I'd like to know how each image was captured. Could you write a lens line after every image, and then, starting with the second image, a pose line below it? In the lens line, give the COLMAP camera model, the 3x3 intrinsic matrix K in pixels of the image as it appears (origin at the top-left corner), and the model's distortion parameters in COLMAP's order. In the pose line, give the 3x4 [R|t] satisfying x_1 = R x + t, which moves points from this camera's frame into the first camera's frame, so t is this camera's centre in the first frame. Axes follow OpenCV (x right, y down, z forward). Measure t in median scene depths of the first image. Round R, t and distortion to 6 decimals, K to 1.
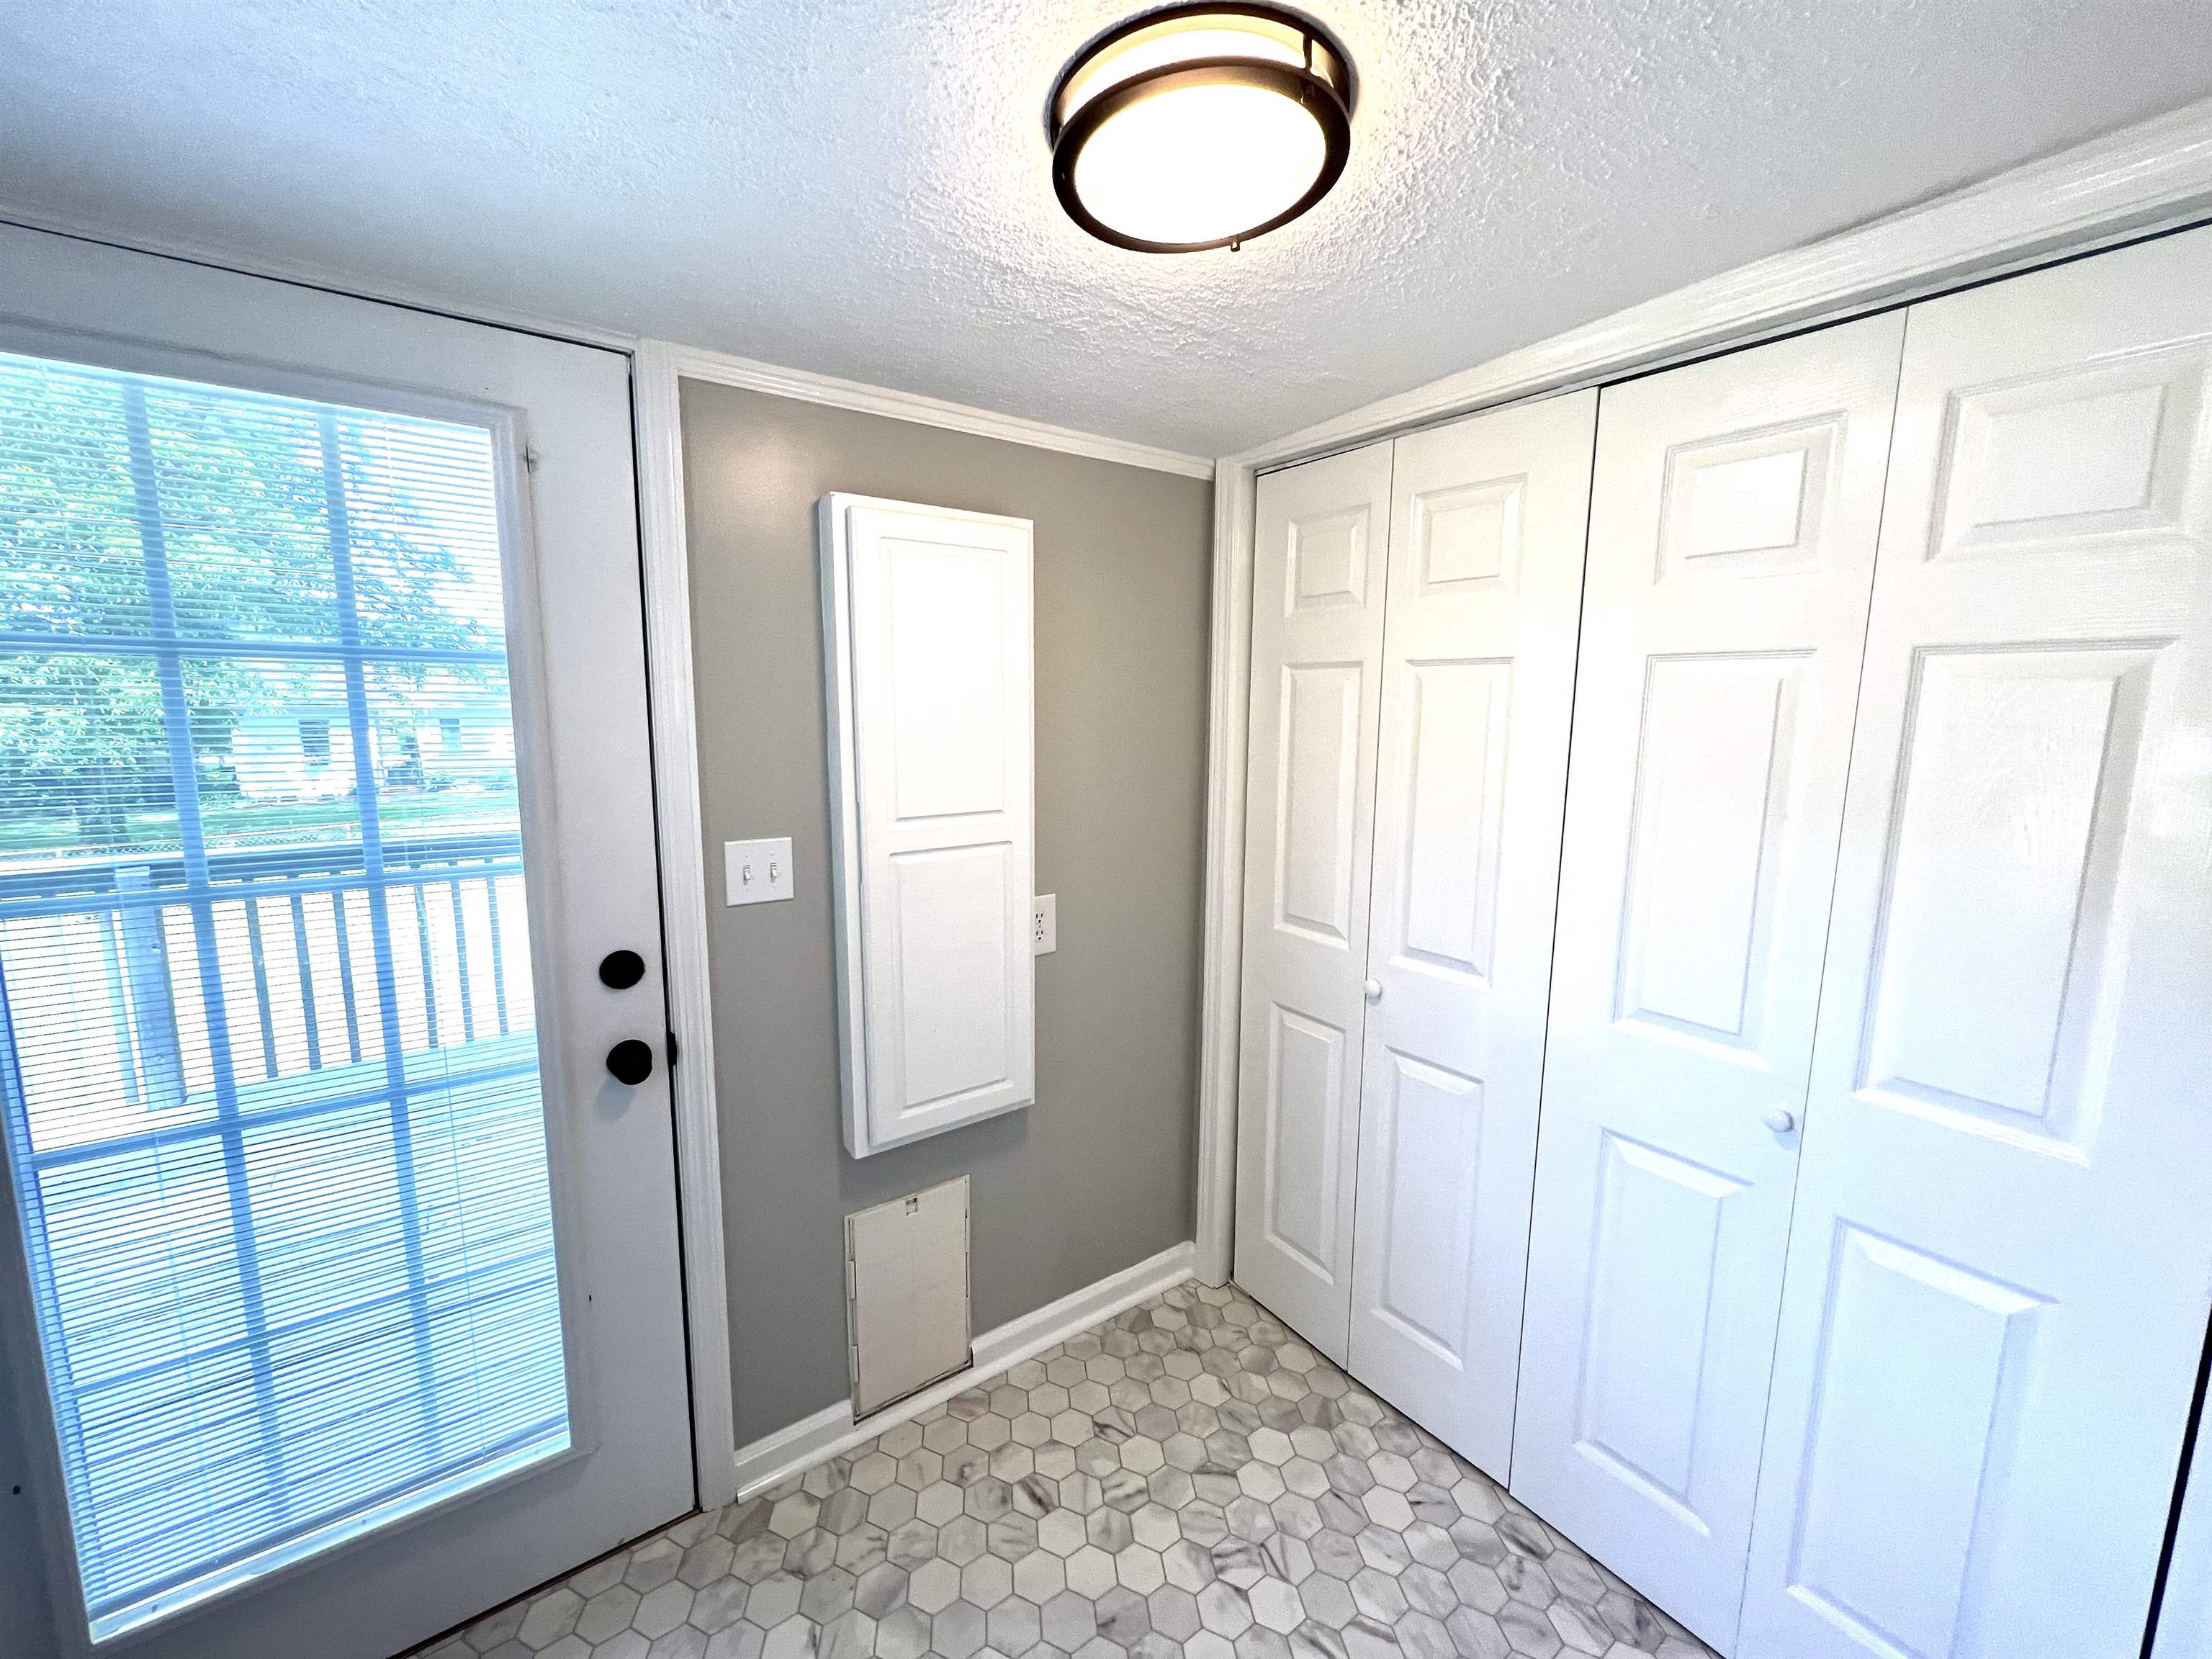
lens RADIAL K [[887.5, 0, 1104.7], [0, 887.5, 826.9], [0, 0, 1]] dist [0.004128, 0.000289]
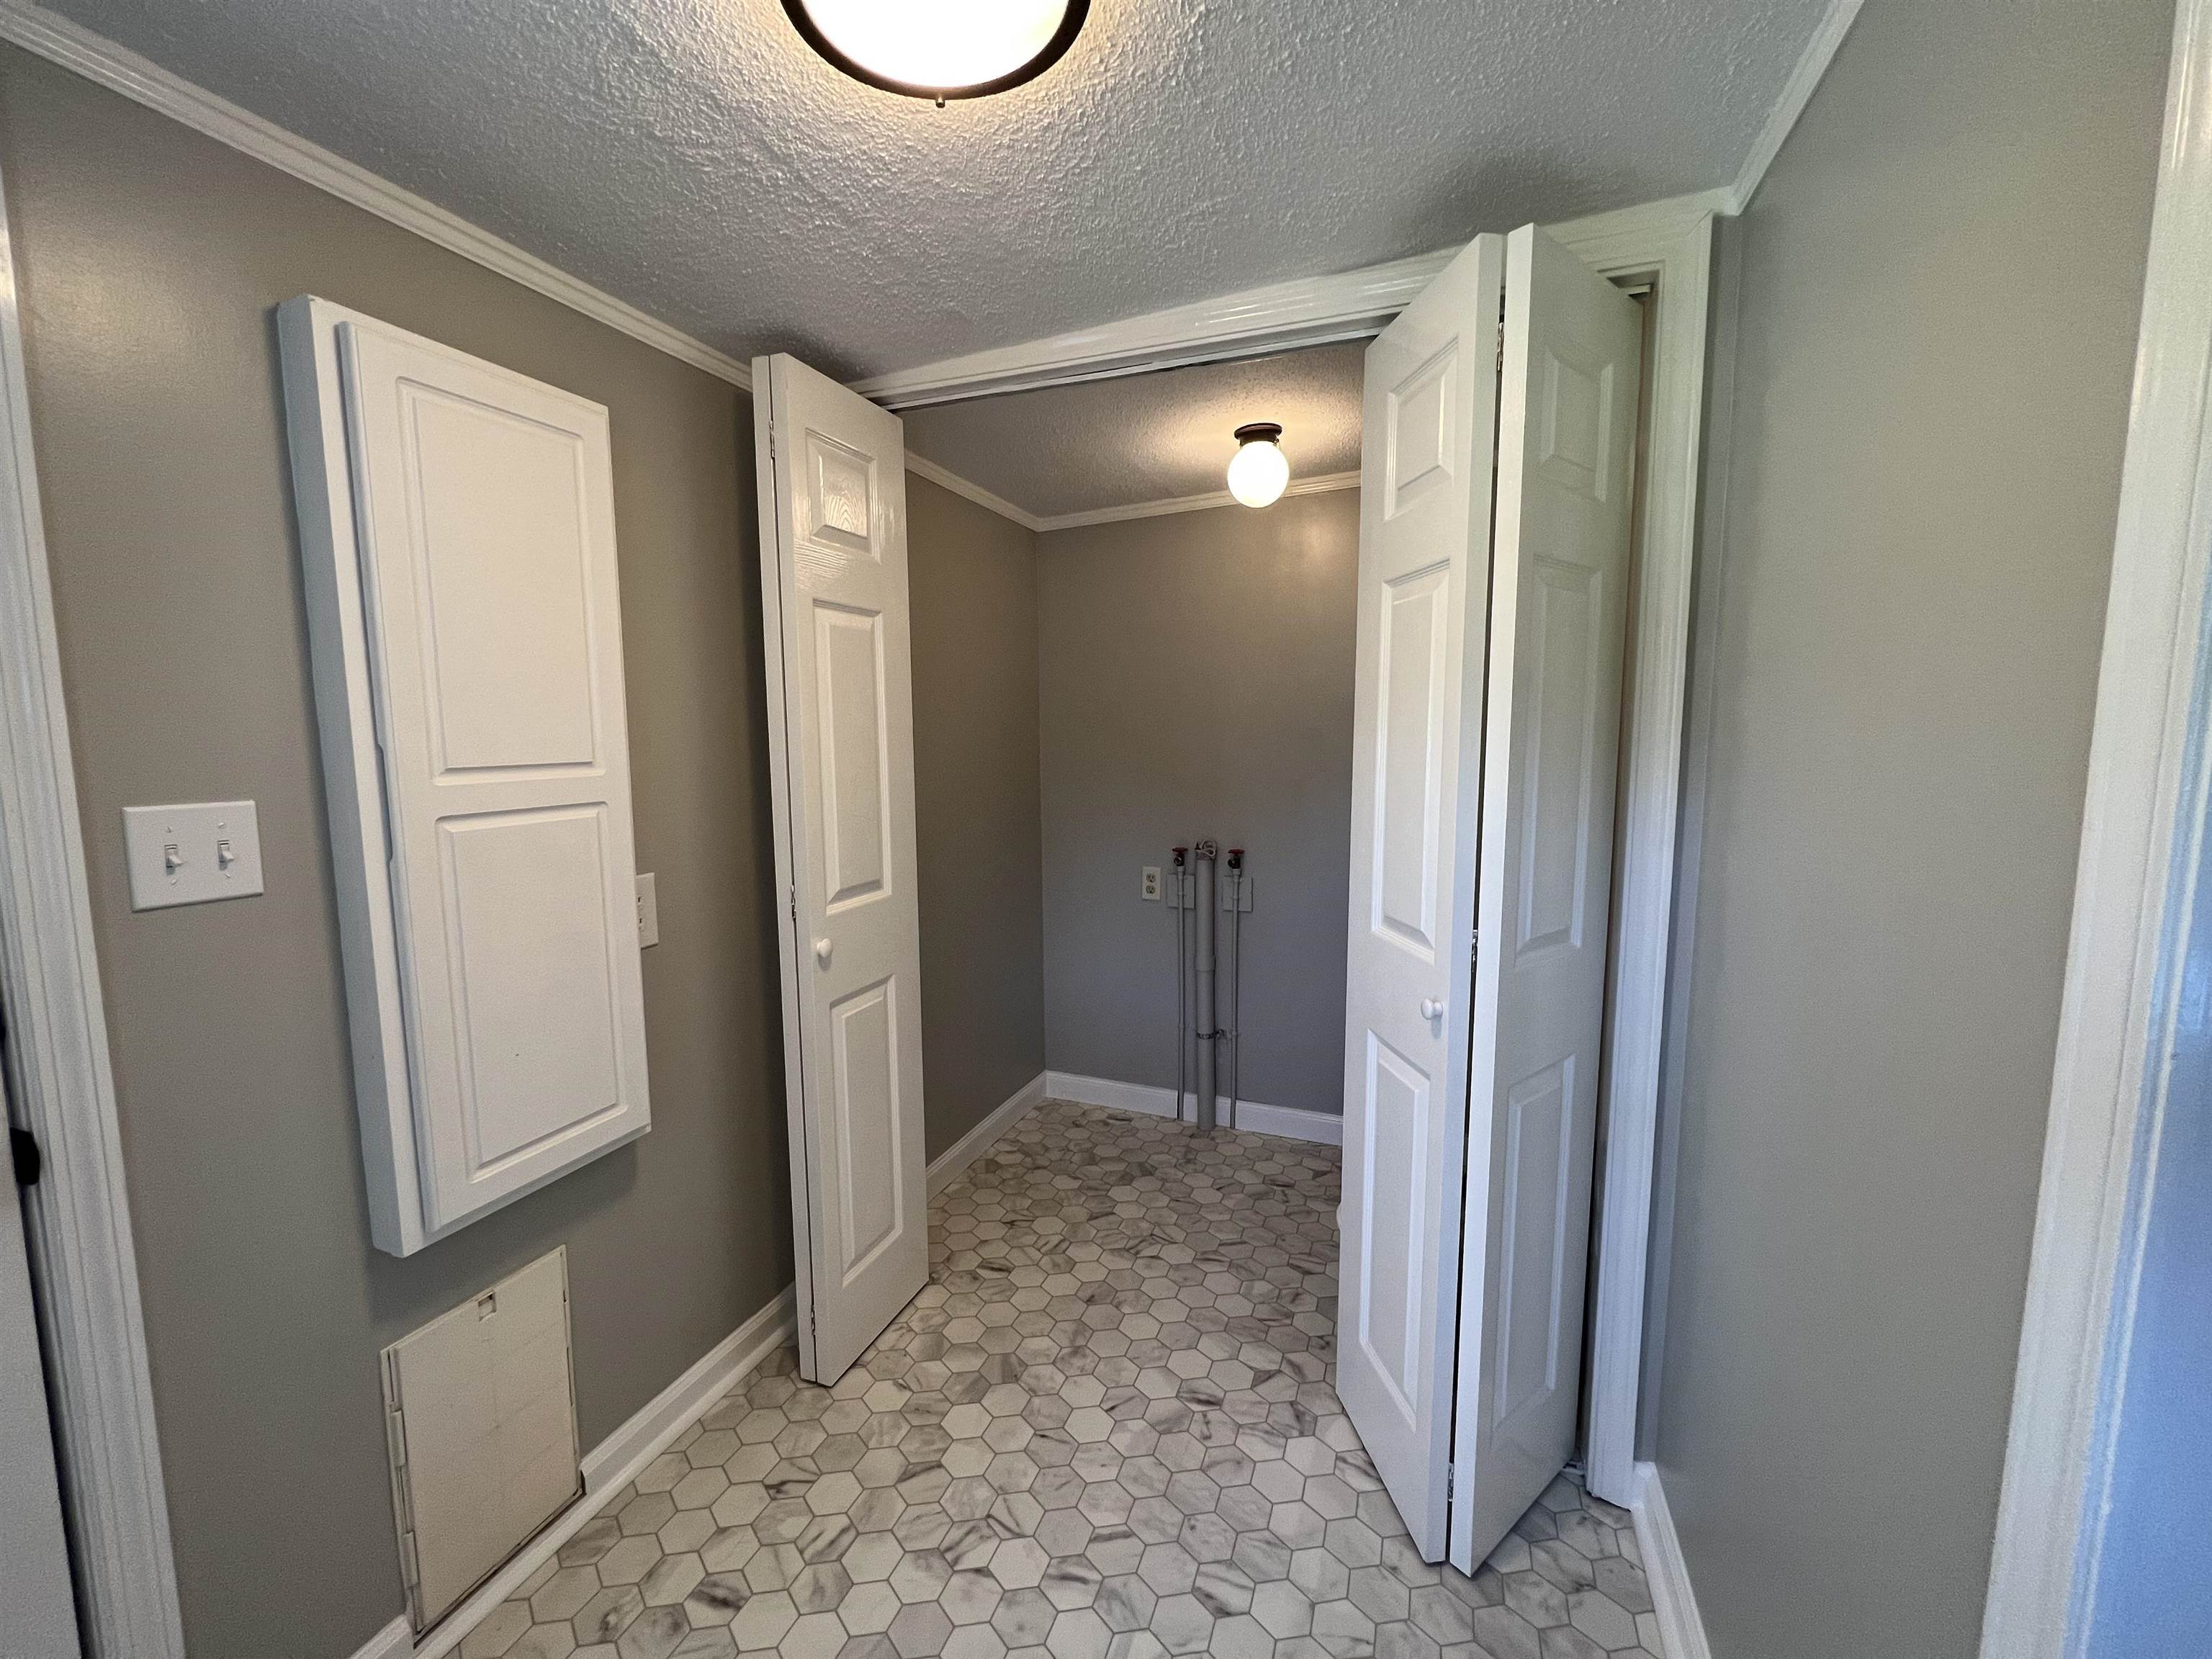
lens RADIAL K [[887.5, 0, 1101.9], [0, 887.5, 828.0], [0, 0, 1]] dist [0.004128, 0.000289]
pose [[0.841375, -0.069652, 0.535944, -0.169320], [0.088060, 0.996076, -0.008794, 0.090193], [-0.533229, 0.054594, 0.844208, 0.089659]]
